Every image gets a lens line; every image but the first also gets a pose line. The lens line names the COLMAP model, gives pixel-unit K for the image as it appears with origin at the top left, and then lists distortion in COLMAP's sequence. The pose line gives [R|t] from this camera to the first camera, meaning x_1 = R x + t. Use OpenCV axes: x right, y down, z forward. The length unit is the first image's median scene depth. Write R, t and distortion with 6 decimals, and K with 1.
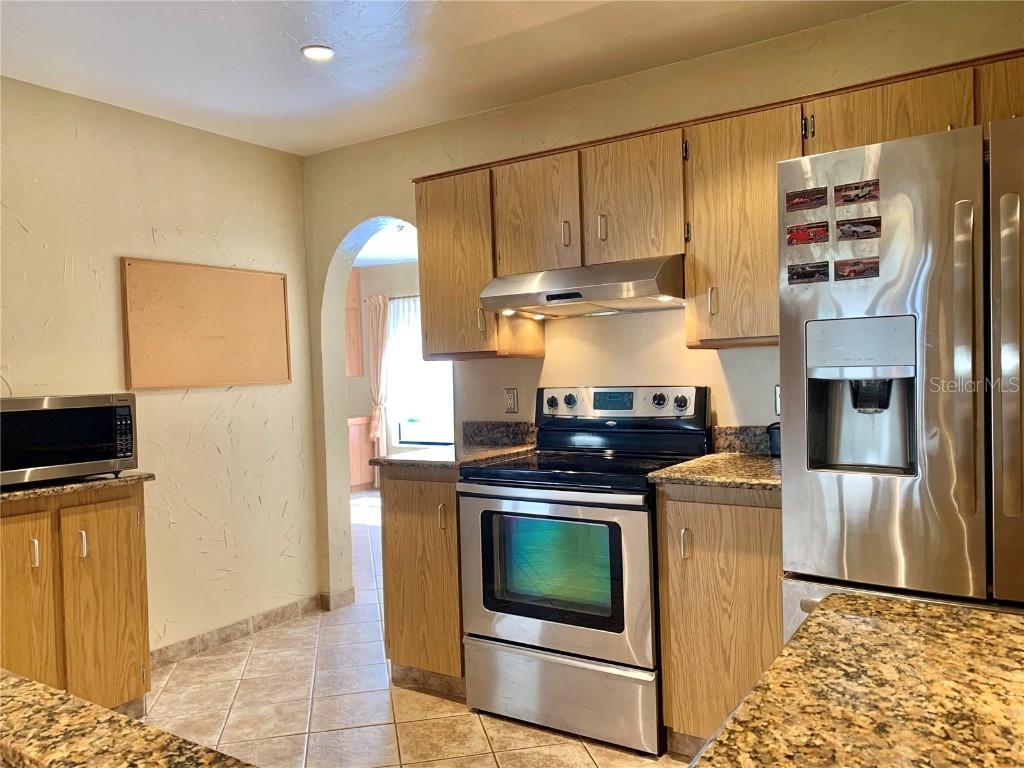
lens RADIAL K [[808.3, 0, 512.0], [0, 808.3, 384.0], [0, 0, 1]] dist [0.040398, -0.003923]
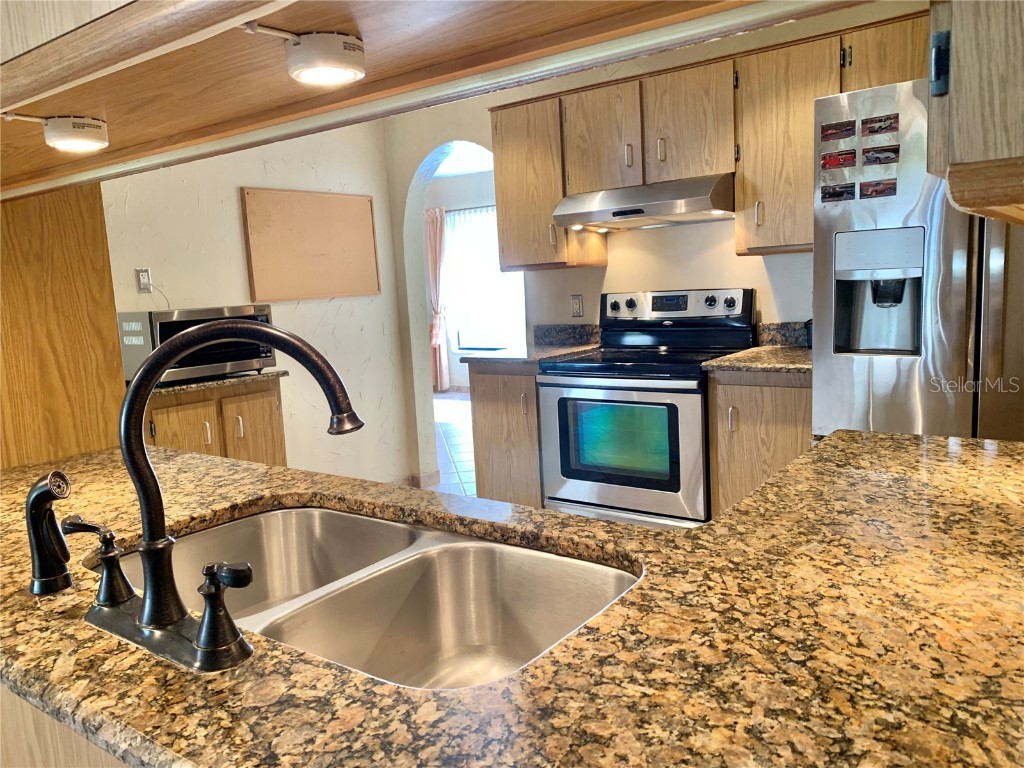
lens RADIAL K [[780.0, 0, 512.0], [0, 780.0, 384.0], [0, 0, 1]] dist [0.010567, -0.004463]
pose [[0.997937, -0.013415, -0.062784, -0.034010], [0.020663, 0.993005, 0.116253, 0.001361], [0.060786, -0.117310, 0.991233, -0.140472]]
